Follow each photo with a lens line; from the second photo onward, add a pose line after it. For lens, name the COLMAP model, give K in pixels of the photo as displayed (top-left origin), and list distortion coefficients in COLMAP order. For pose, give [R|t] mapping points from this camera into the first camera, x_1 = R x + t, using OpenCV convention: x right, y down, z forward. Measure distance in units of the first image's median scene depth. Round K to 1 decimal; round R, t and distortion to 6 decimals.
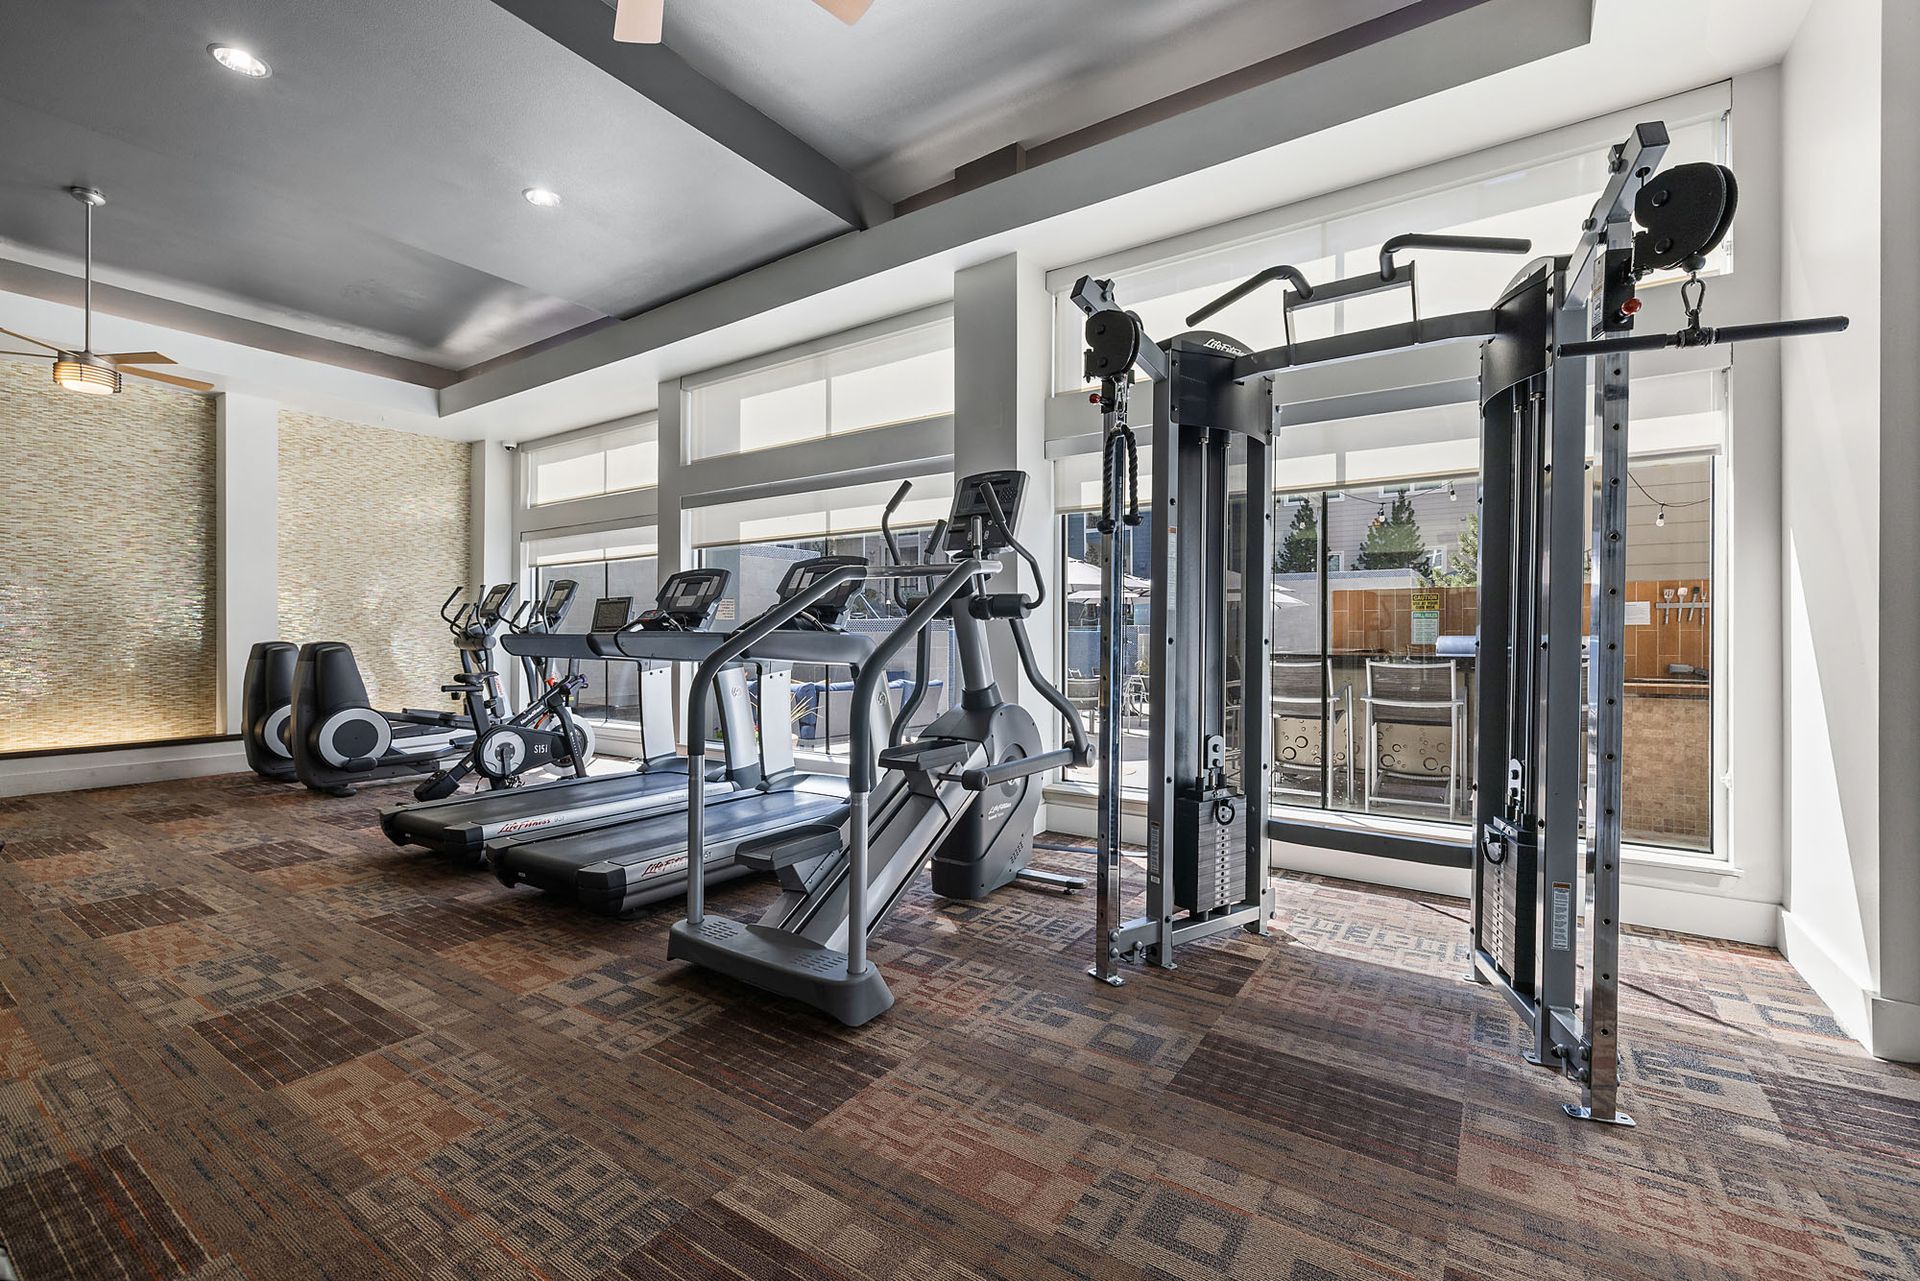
lens RADIAL K [[810.8, 0, 961.9], [0, 810.8, 638.8], [0, 0, 1]] dist [0.001038, -0.000186]
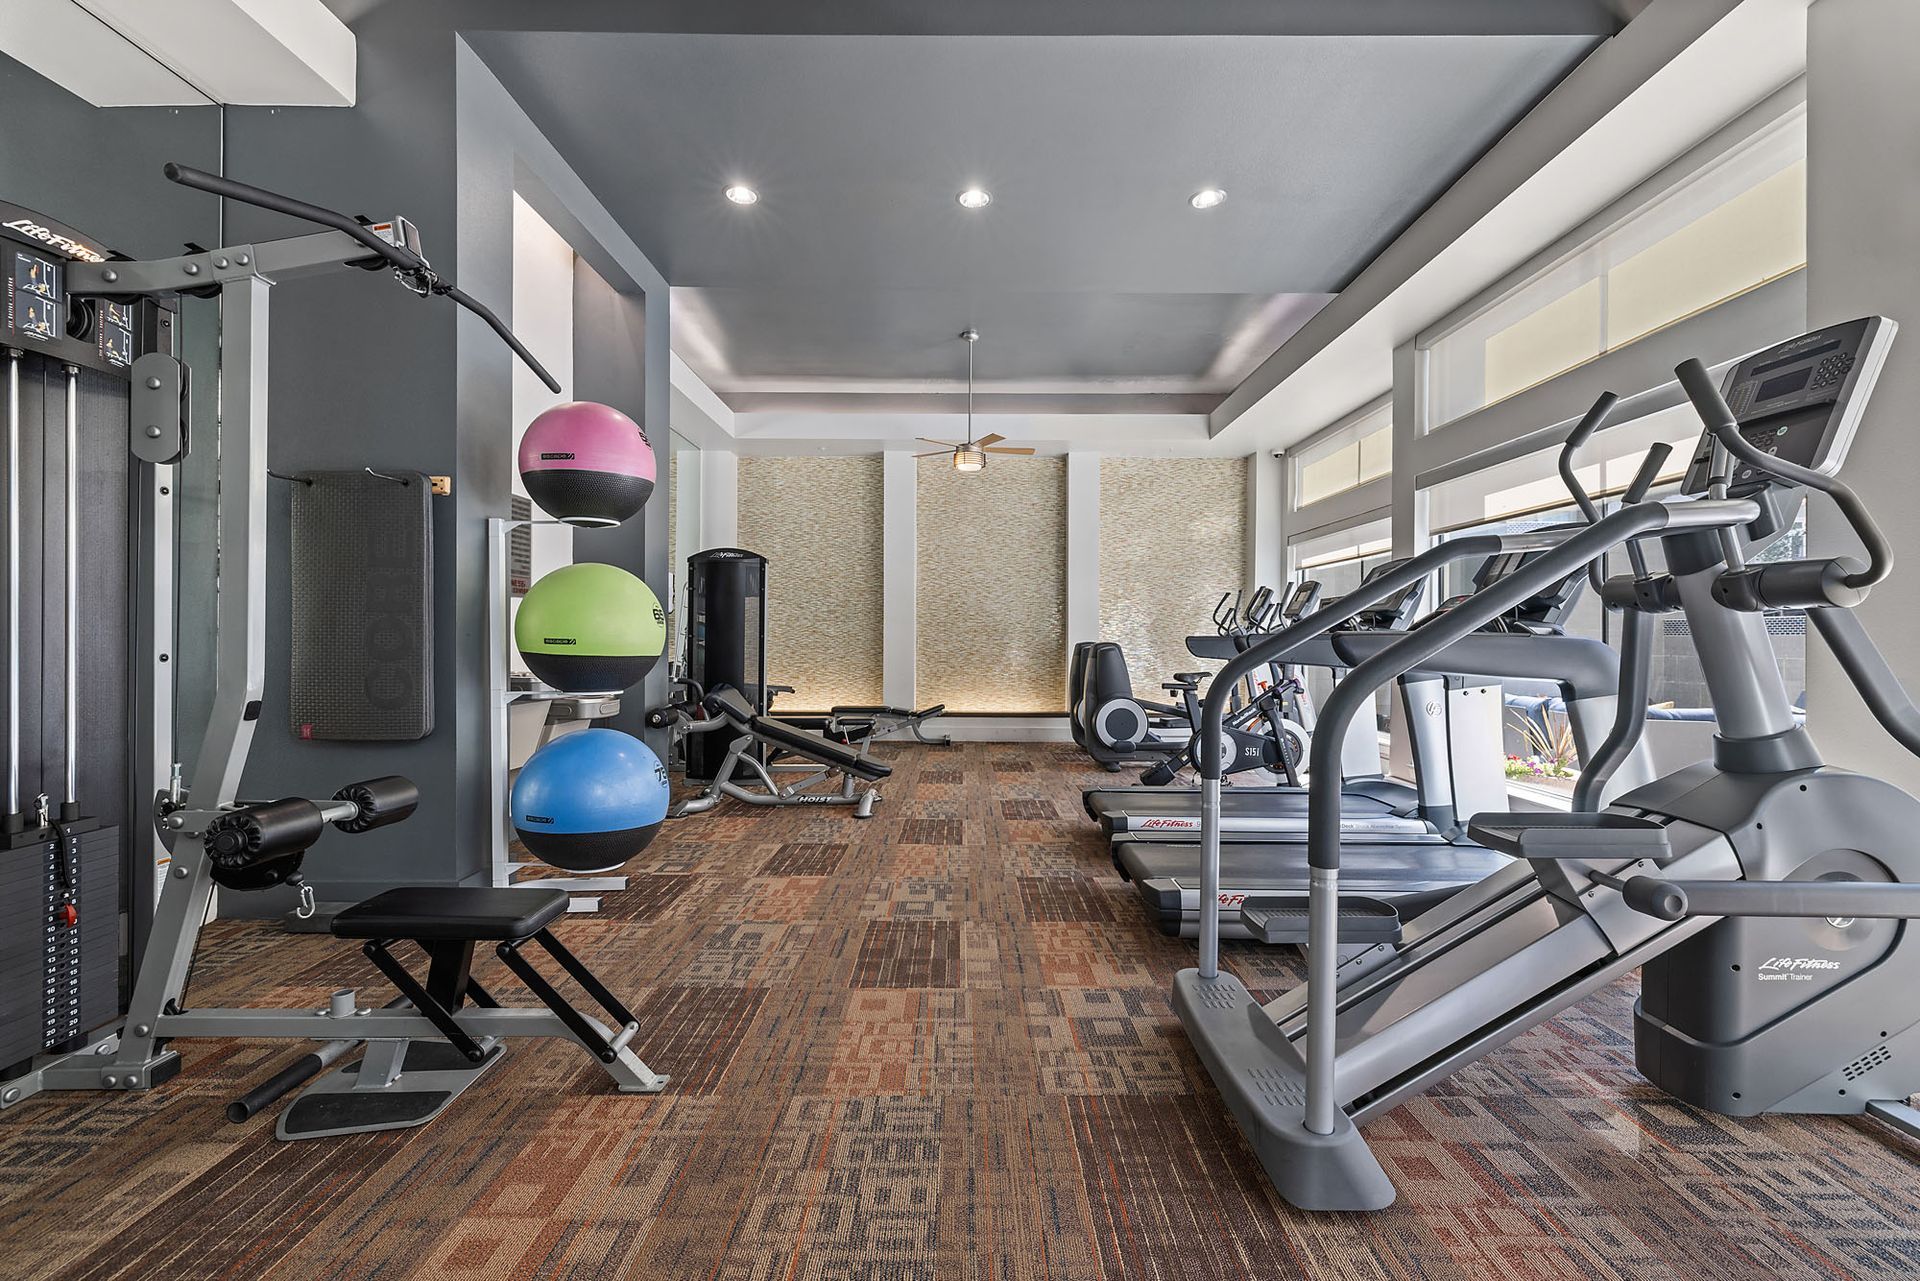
lens RADIAL K [[810.8, 0, 961.2], [0, 810.8, 638.9], [0, 0, 1]] dist [0.001038, -0.000186]
pose [[0.556726, 0.004787, -0.830682, 0.173394], [-0.008167, 0.999967, 0.000289, -0.000115], [0.830656, 0.006623, 0.556747, 0.236637]]
